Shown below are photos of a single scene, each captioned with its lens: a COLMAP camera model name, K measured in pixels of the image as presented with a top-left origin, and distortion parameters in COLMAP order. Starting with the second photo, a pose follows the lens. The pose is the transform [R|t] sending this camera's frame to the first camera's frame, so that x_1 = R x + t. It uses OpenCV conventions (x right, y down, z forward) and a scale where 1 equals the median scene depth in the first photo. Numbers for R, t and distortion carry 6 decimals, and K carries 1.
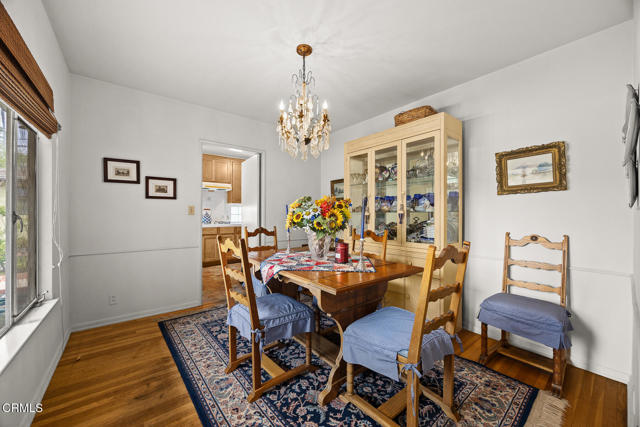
lens RADIAL K [[241.9, 0, 322.1], [0, 241.9, 214.1], [0, 0, 1]] dist [-0.002150, 0.000554]
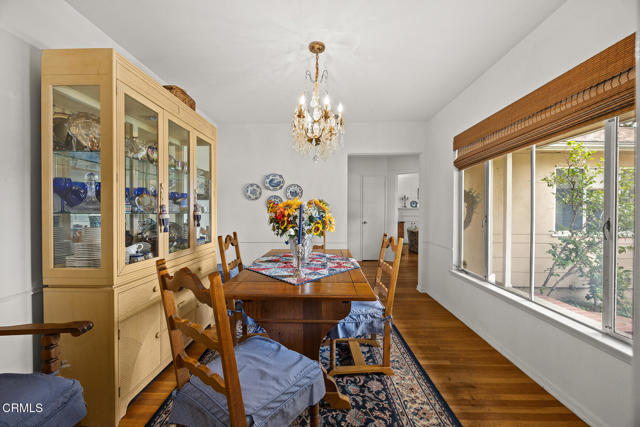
lens RADIAL K [[241.9, 0, 320.0], [0, 241.9, 214.0], [0, 0, 1]] dist [-0.002150, 0.000554]
pose [[-0.754335, -0.009009, 0.656428, -0.817541], [-0.004196, 0.999952, 0.008902, -0.019325], [-0.656476, 0.003961, -0.754336, 1.946591]]
